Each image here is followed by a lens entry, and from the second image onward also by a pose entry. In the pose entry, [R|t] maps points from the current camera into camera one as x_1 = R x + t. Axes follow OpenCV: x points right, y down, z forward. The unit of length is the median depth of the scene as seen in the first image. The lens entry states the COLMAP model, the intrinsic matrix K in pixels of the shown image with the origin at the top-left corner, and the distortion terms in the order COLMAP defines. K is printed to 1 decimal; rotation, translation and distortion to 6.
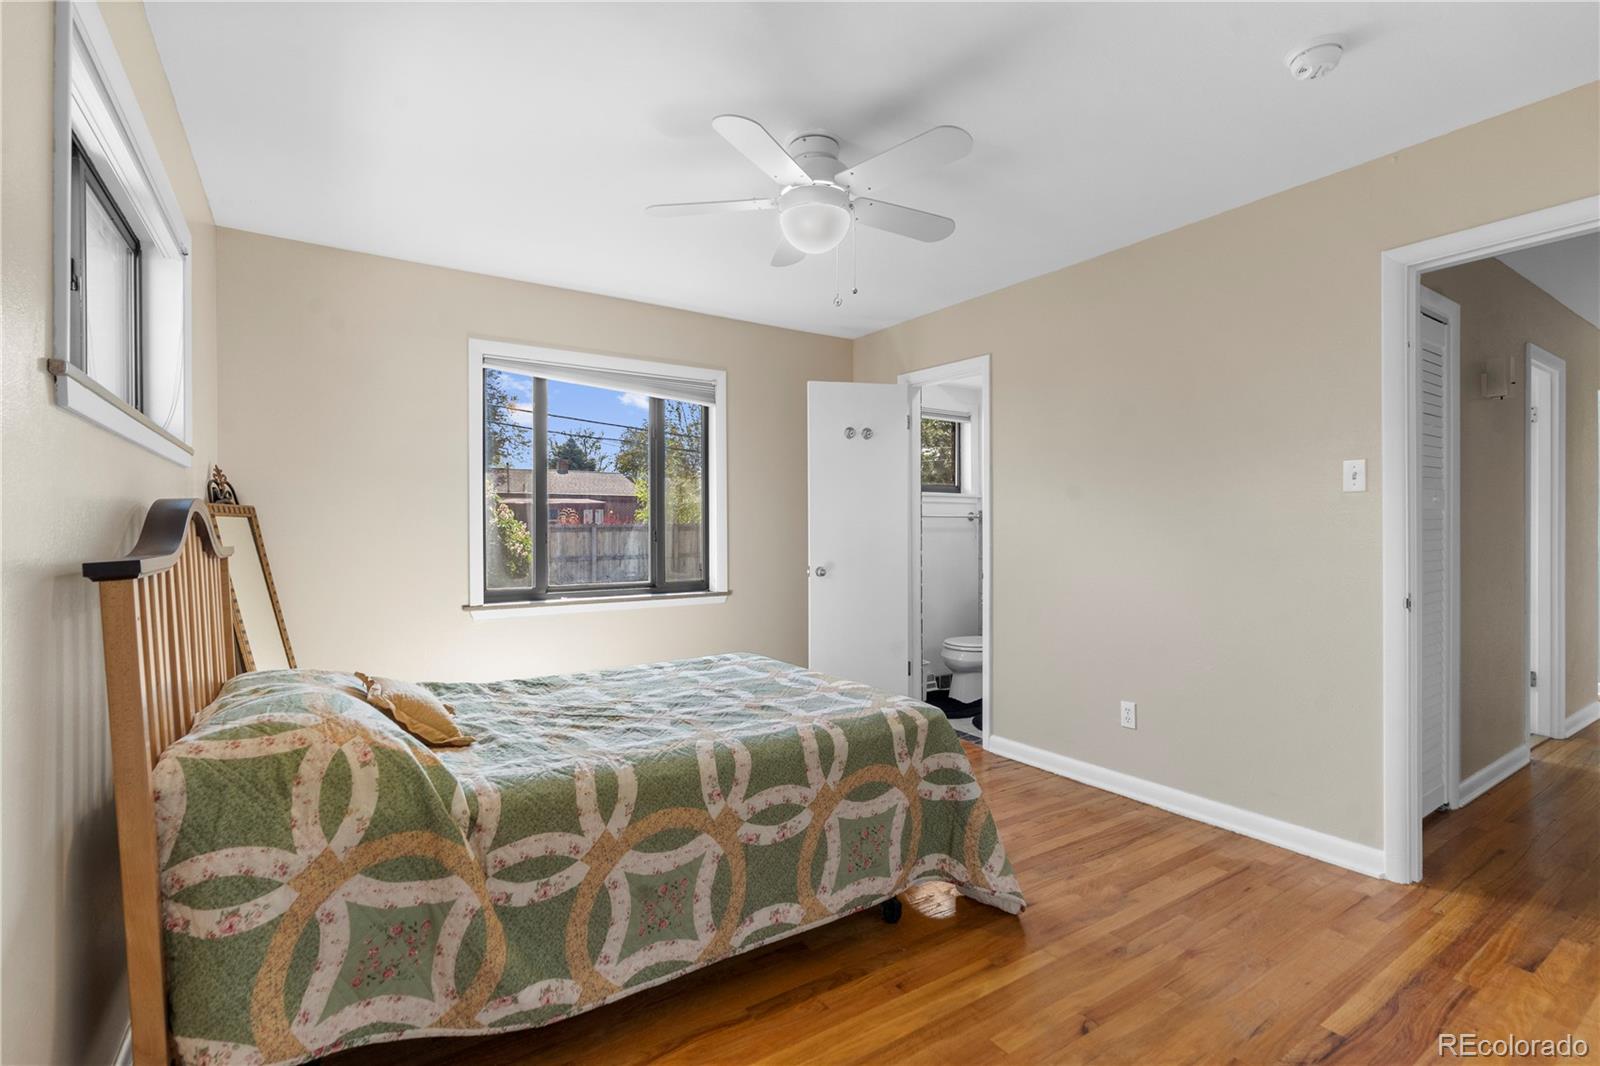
lens RADIAL K [[738.3, 0, 801.7], [0, 738.3, 536.1], [0, 0, 1]] dist [-0.002320, 0.000554]
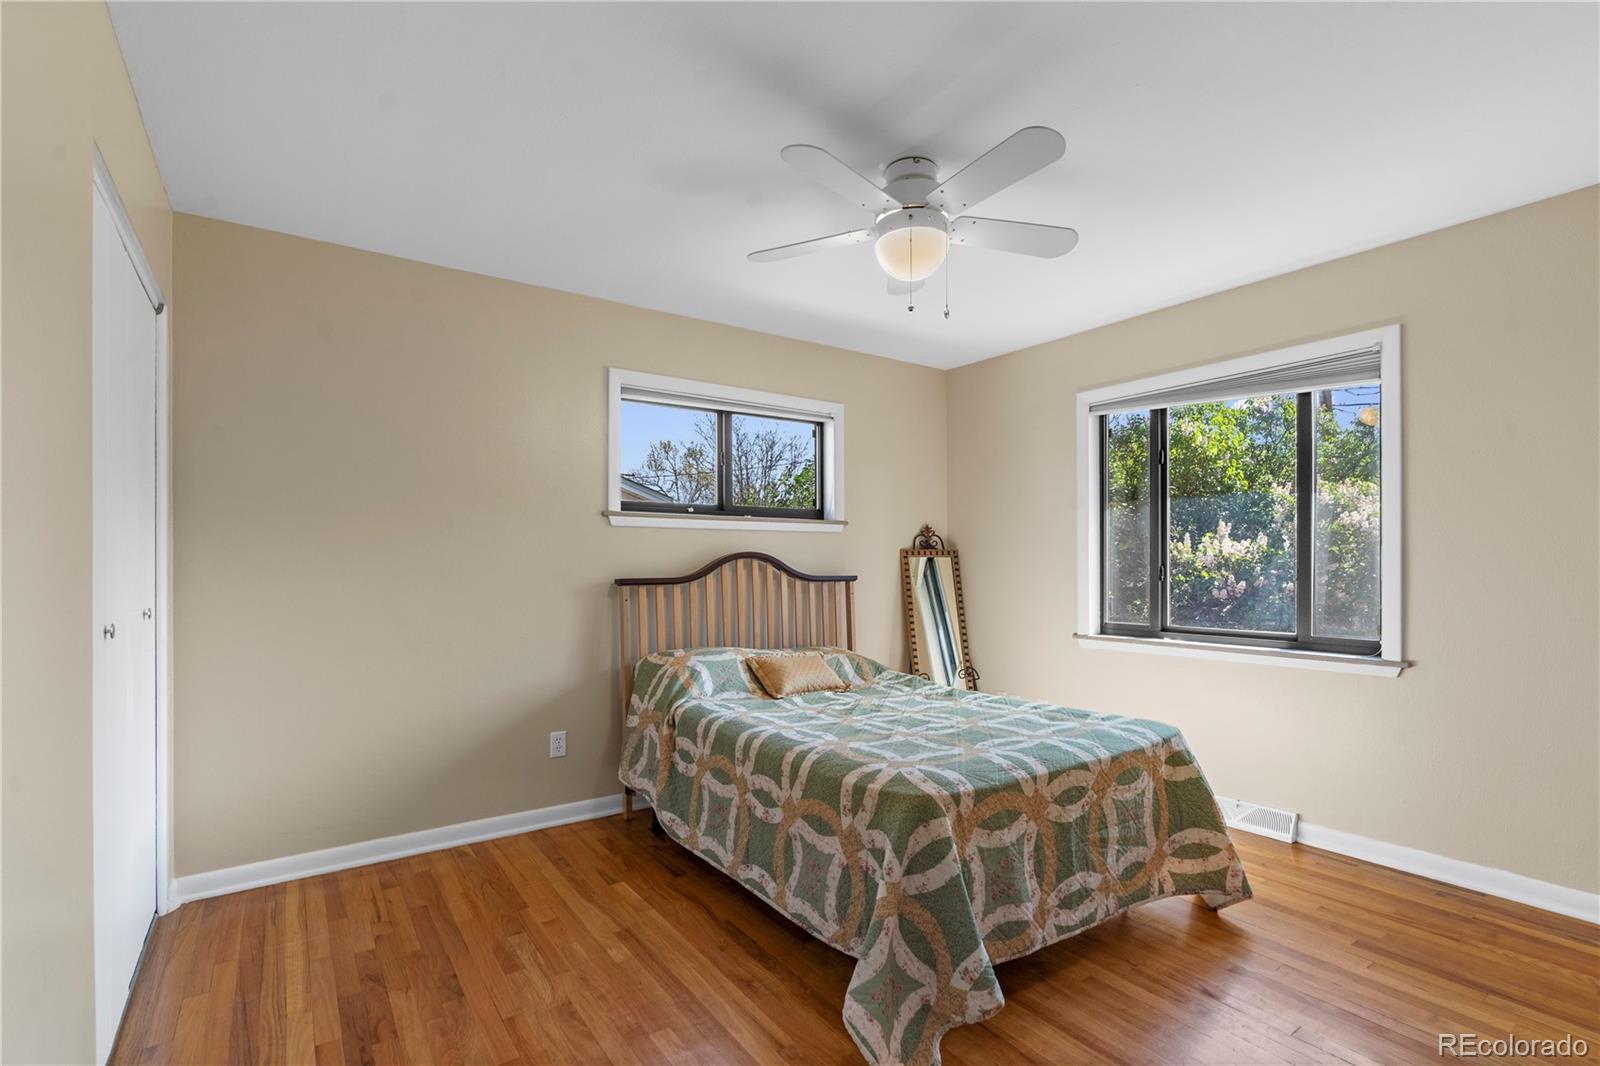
lens RADIAL K [[738.3, 0, 796.9], [0, 738.3, 567.4], [0, 0, 1]] dist [-0.002320, 0.000554]
pose [[0.026531, 0.007436, -0.999620, 1.168718], [-0.006010, 0.999955, 0.007279, -0.020830], [0.999630, 0.005814, 0.026574, 0.985816]]
